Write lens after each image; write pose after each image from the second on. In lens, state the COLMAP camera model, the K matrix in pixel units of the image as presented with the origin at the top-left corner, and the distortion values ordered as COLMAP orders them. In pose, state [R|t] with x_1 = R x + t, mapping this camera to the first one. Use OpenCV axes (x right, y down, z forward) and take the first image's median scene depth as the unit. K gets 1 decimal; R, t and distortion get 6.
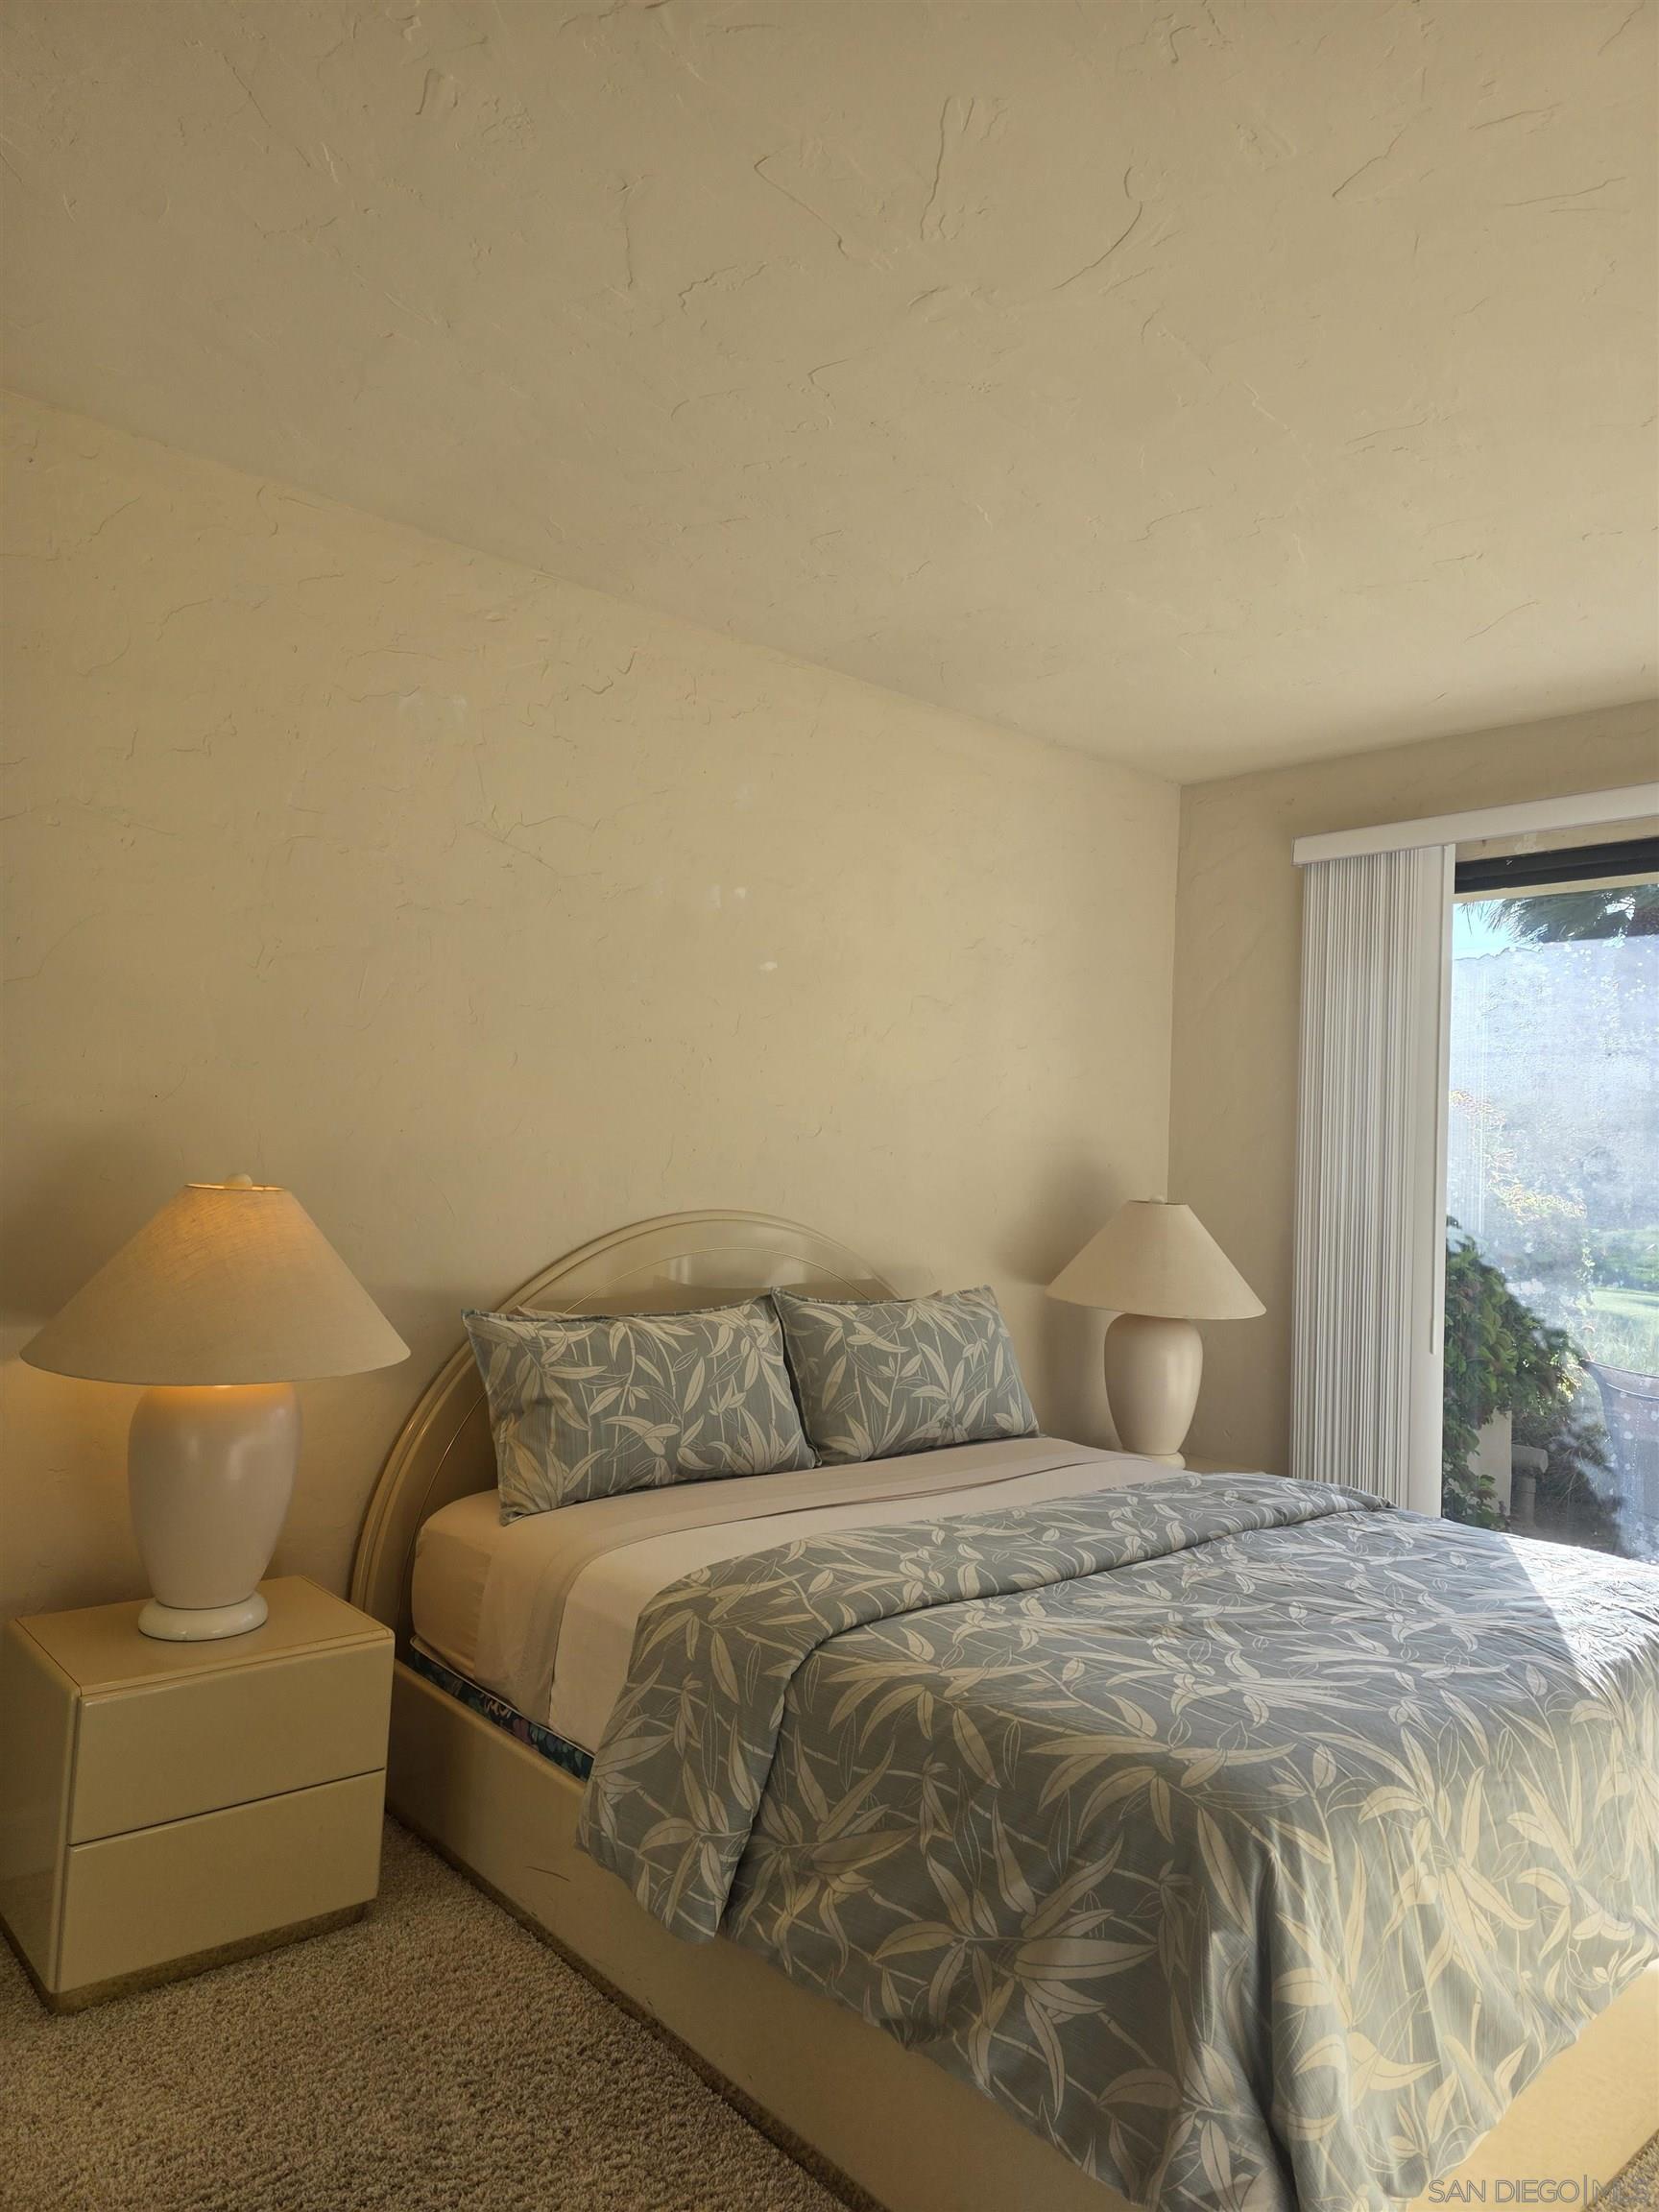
lens RADIAL K [[1488.8, 0, 821.5], [0, 1488.8, 1095.3], [0, 0, 1]] dist [0.076733, -0.070581]
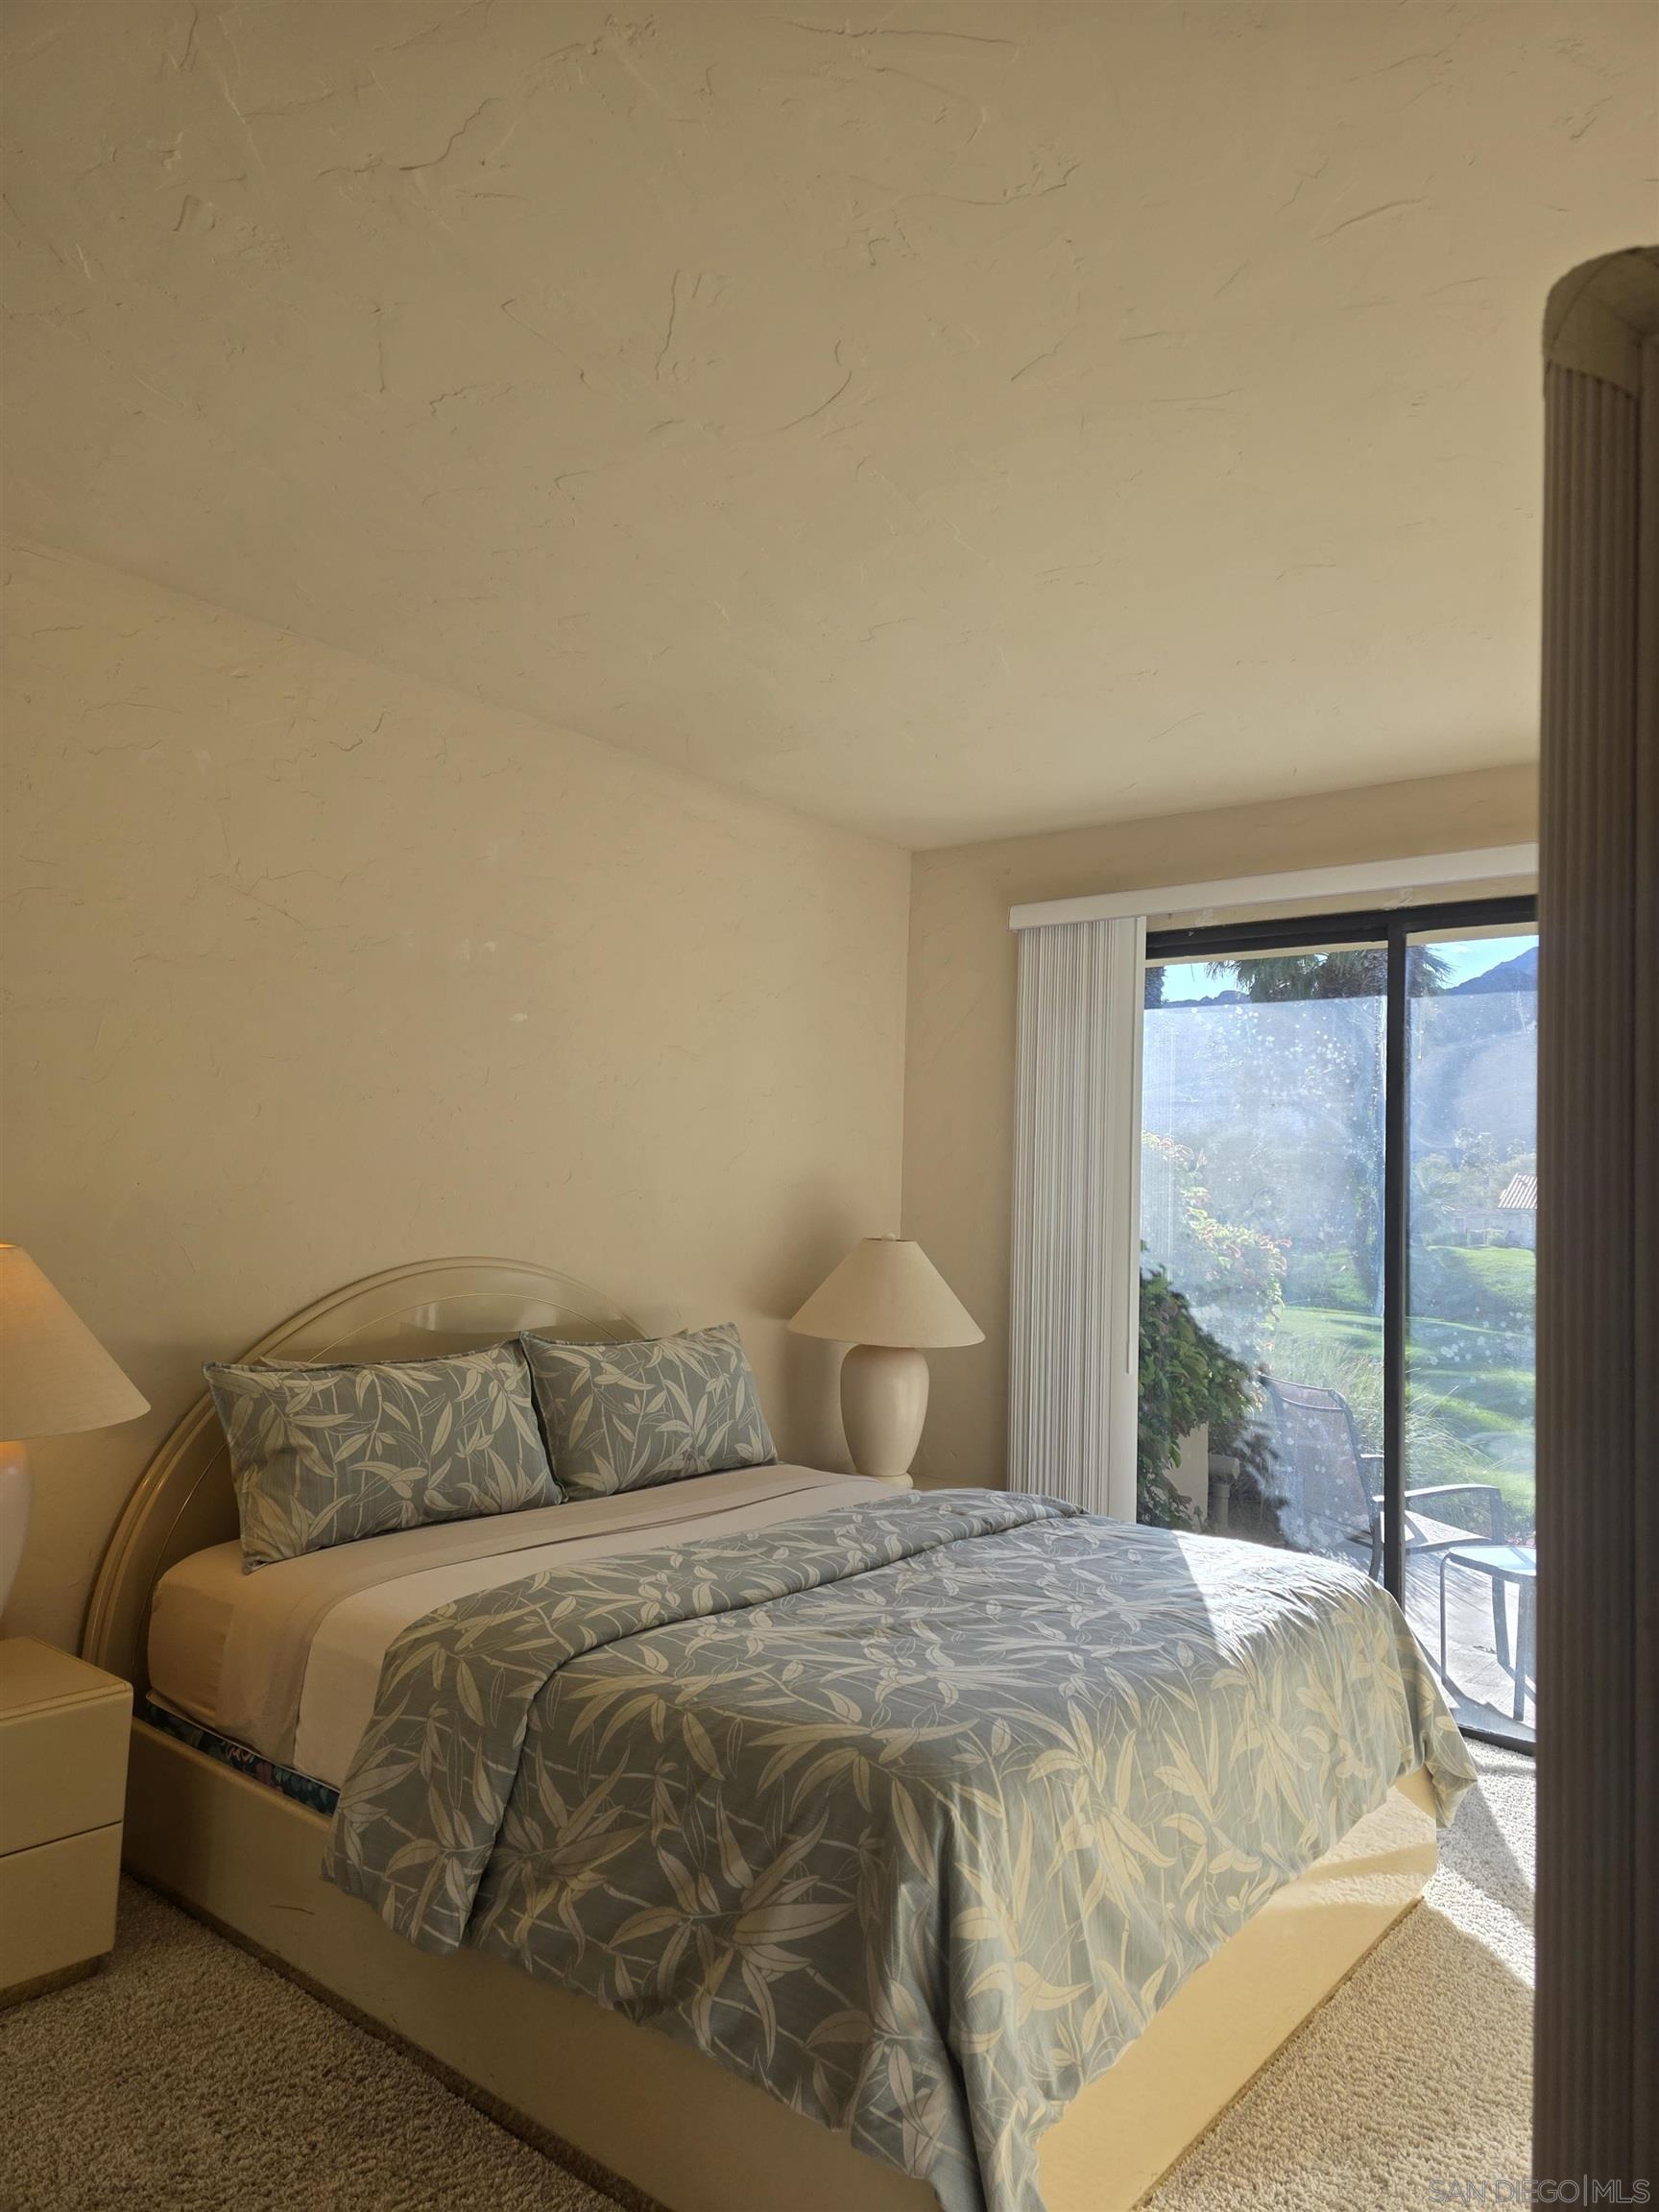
lens RADIAL K [[1488.6, 0, 832.1], [0, 1488.6, 1111.2], [0, 0, 1]] dist [0.078431, -0.069064]
pose [[0.985662, 0.000620, 0.168728, 0.007739], [0.001378, 0.999930, -0.011728, -0.018257], [-0.168724, 0.011792, 0.985593, -0.100133]]
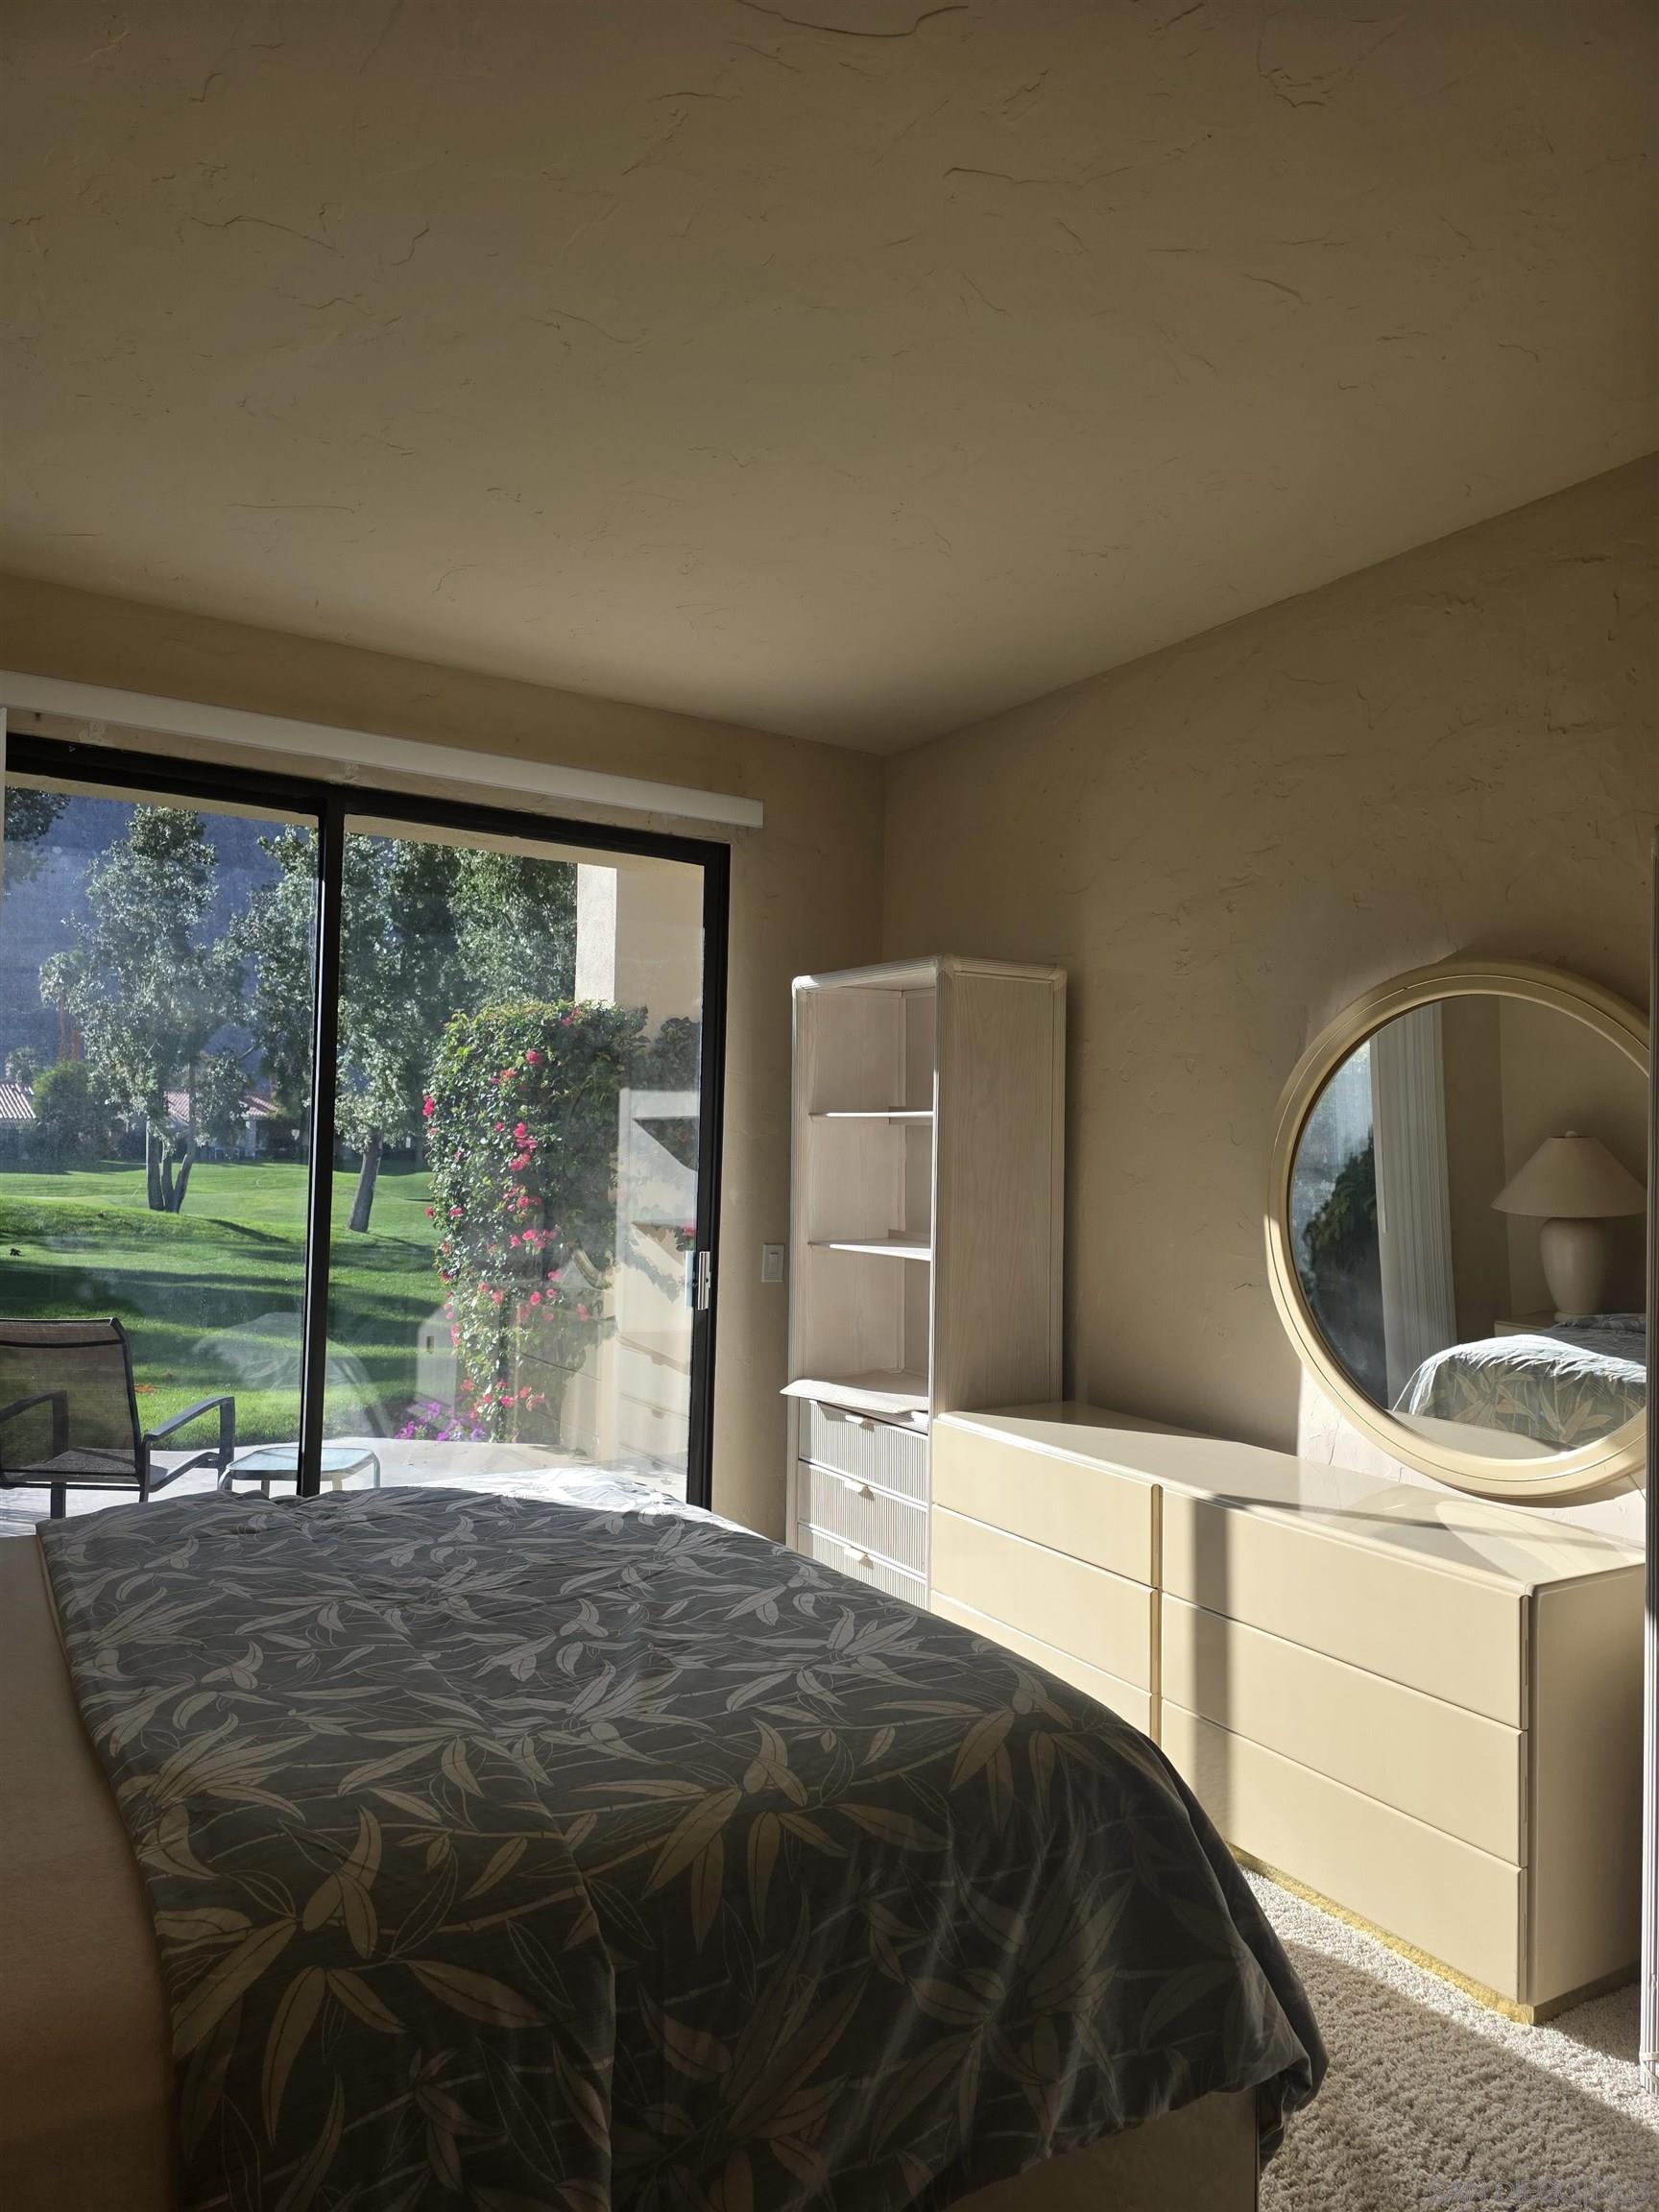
lens RADIAL K [[1488.6, 0, 832.1], [0, 1488.6, 1111.2], [0, 0, 1]] dist [0.078431, -0.069064]
pose [[0.156416, -0.011168, 0.987628, -0.642529], [-0.056481, 0.998199, 0.020233, 0.017503], [-0.986075, -0.058947, 0.155504, 0.817436]]
